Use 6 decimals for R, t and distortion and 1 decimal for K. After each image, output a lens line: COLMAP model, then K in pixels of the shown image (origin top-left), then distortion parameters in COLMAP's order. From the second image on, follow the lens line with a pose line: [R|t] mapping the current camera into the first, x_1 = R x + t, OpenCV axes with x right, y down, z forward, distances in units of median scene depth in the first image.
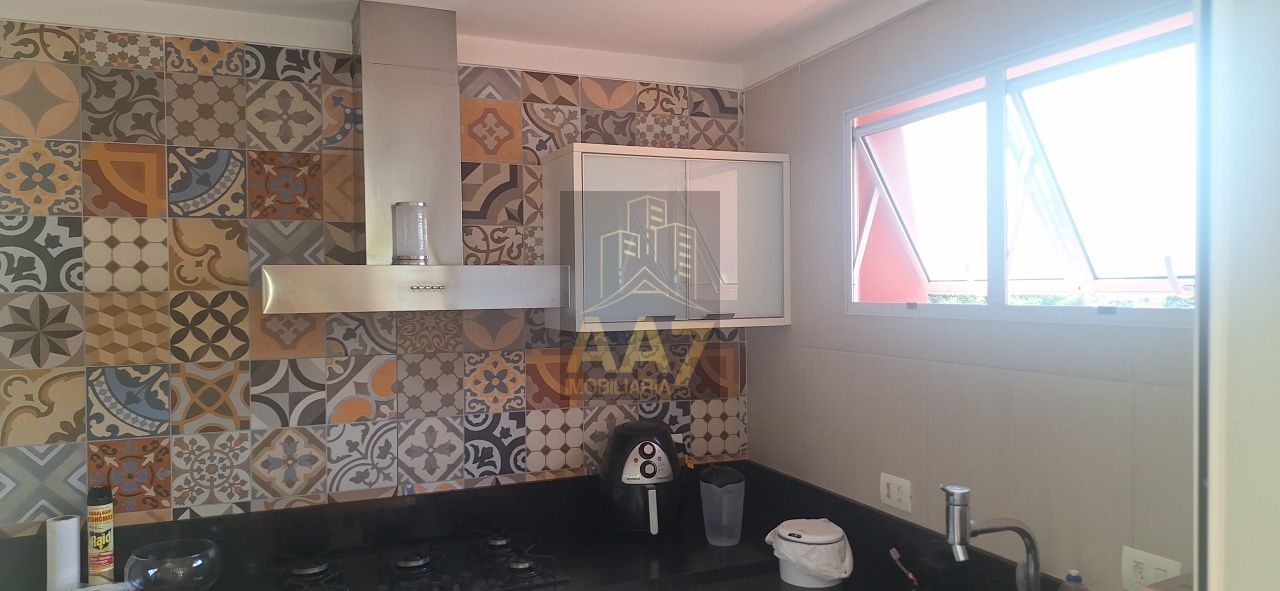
lens RADIAL K [[885.8, 0, 643.4], [0, 885.8, 286.8], [0, 0, 1]] dist [0.083523, -0.105021]
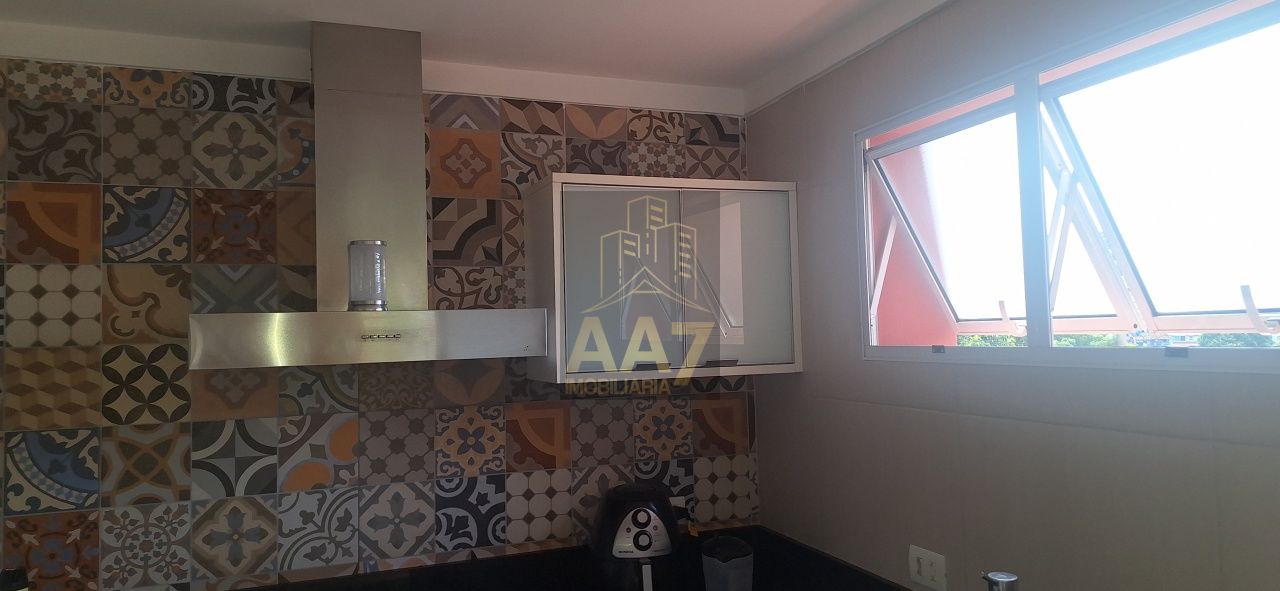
lens RADIAL K [[885.8, 0, 639.6], [0, 885.8, 276.9], [0, 0, 1]] dist [0.083523, -0.105021]
pose [[0.999325, -0.017231, -0.032456, 0.037604], [0.015184, 0.997942, -0.062306, 0.000761], [0.033462, 0.061771, 0.997529, 0.112466]]
